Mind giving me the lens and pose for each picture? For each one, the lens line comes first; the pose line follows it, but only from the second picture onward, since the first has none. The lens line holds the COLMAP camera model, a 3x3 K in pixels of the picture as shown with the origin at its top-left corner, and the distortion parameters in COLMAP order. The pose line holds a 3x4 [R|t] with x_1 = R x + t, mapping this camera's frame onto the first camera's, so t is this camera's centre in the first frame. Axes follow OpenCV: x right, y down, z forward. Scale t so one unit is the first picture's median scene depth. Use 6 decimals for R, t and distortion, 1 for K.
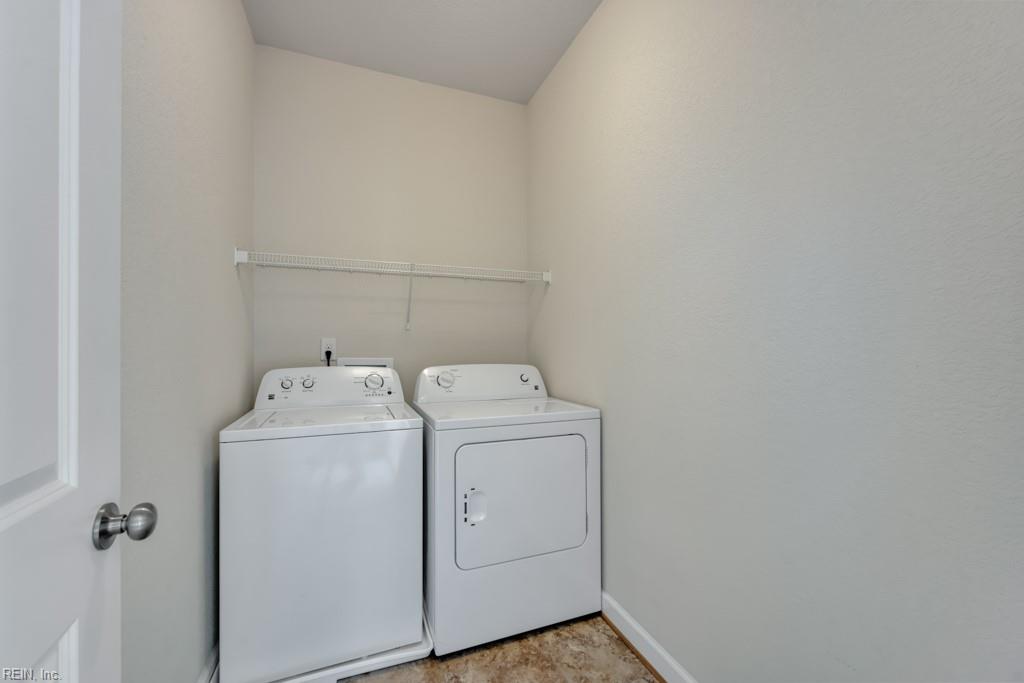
lens RADIAL K [[418.3, 0, 513.7], [0, 418.3, 342.8], [0, 0, 1]] dist [0.003592, -0.000091]
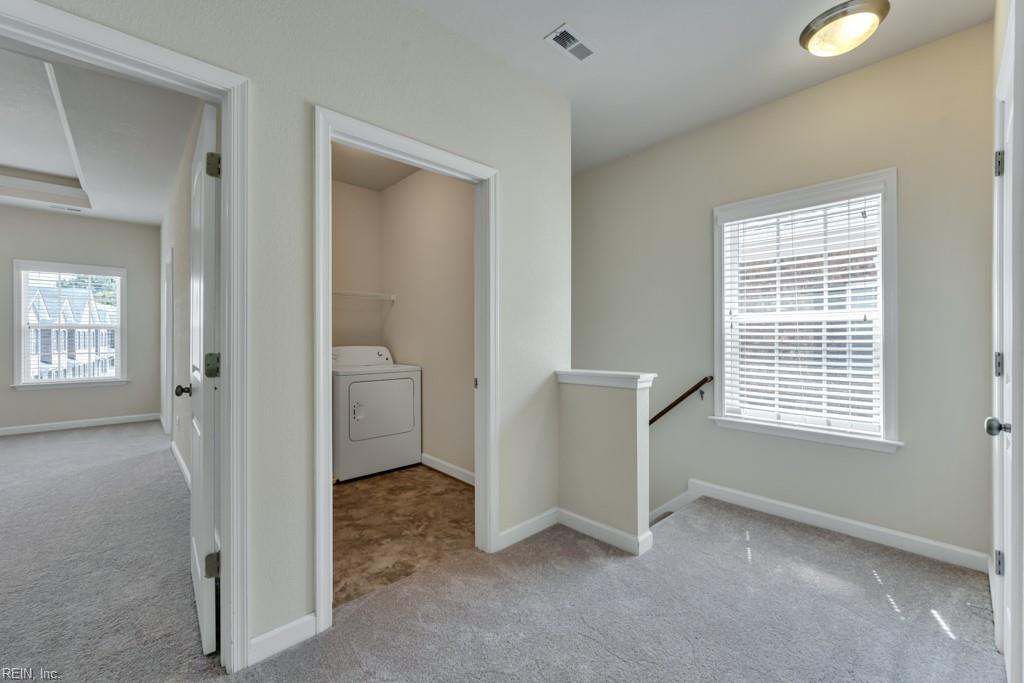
lens RADIAL K [[418.3, 0, 510.5], [0, 418.3, 337.2], [0, 0, 1]] dist [0.003592, -0.000091]
pose [[0.934329, -0.003812, 0.356391, -0.099141], [0.004555, 0.999989, -0.001246, 0.019531], [-0.356383, 0.002787, 0.934336, -0.950840]]
